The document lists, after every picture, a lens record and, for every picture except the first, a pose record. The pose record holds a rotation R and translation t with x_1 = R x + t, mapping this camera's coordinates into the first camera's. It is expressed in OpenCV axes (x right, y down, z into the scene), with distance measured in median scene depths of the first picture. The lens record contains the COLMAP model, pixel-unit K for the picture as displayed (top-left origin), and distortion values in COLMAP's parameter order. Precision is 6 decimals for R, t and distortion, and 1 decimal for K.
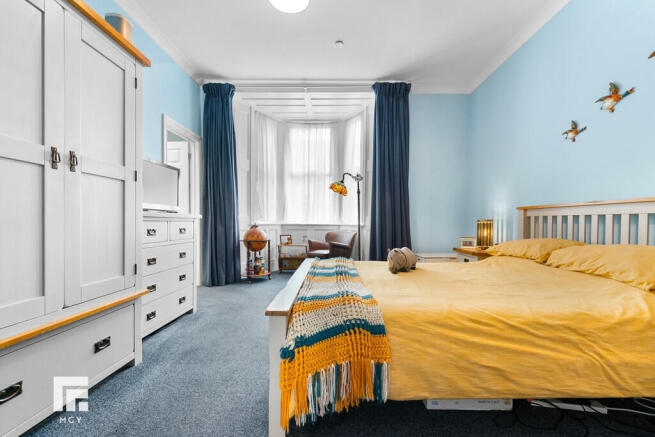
lens RADIAL K [[266.4, 0, 327.0], [0, 266.4, 223.5], [0, 0, 1]] dist [0.000193, -0.000231]
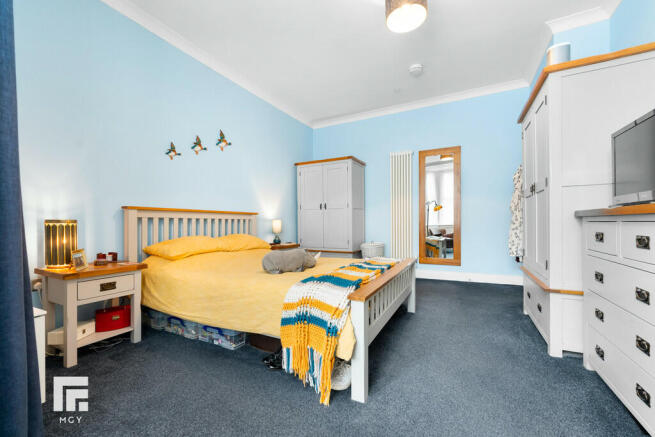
lens RADIAL K [[266.4, 0, 327.0], [0, 266.4, 223.5], [0, 0, 1]] dist [0.000193, -0.000231]
pose [[-0.892303, -0.001758, 0.451433, -0.173757], [0.002356, 0.999961, 0.008550, -0.008491], [-0.451430, 0.008693, -0.892264, 1.050048]]
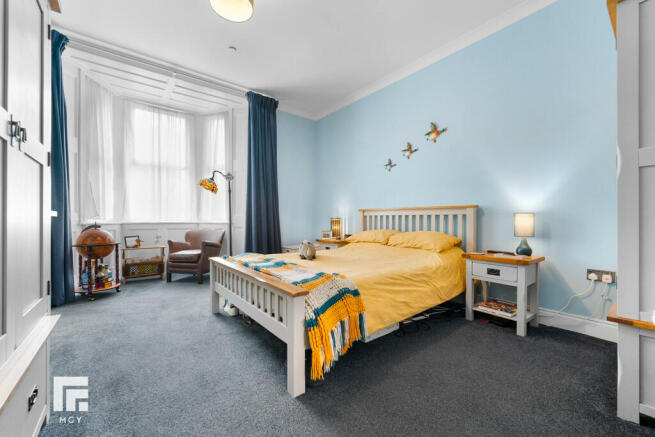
lens RADIAL K [[261.3, 0, 322.1], [0, 261.3, 216.9], [0, 0, 1]] dist [-0.000751, -0.000197]
pose [[0.779487, 0.001685, 0.626416, -0.254772], [0.008063, 0.999887, -0.012722, -0.002134], [-0.626366, 0.014968, 0.779385, -0.006391]]
